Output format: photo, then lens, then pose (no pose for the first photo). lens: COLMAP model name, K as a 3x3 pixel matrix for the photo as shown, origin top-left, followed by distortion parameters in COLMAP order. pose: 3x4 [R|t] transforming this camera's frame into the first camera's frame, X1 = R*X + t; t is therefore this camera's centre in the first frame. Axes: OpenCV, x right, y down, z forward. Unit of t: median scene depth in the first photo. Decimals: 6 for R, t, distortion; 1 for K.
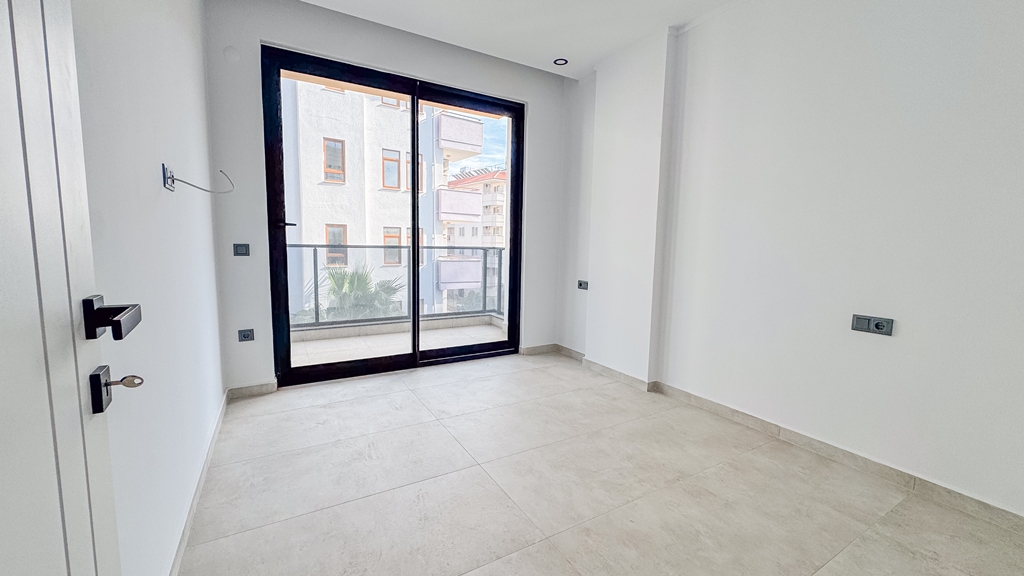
lens RADIAL K [[408.6, 0, 513.7], [0, 408.6, 285.5], [0, 0, 1]] dist [-0.004067, 0.000254]
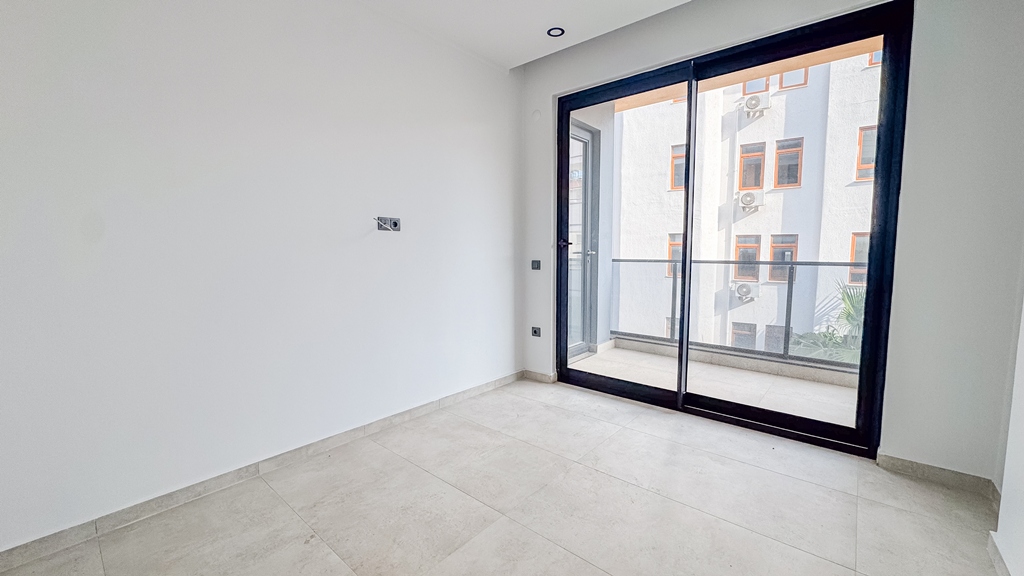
lens RADIAL K [[408.6, 0, 511.8], [0, 408.6, 284.9], [0, 0, 1]] dist [-0.004067, 0.000254]
pose [[0.316732, 0.058658, -0.946700, 0.442354], [-0.090608, 0.995393, 0.031361, -0.048637], [0.944178, 0.075845, 0.320587, 0.433059]]
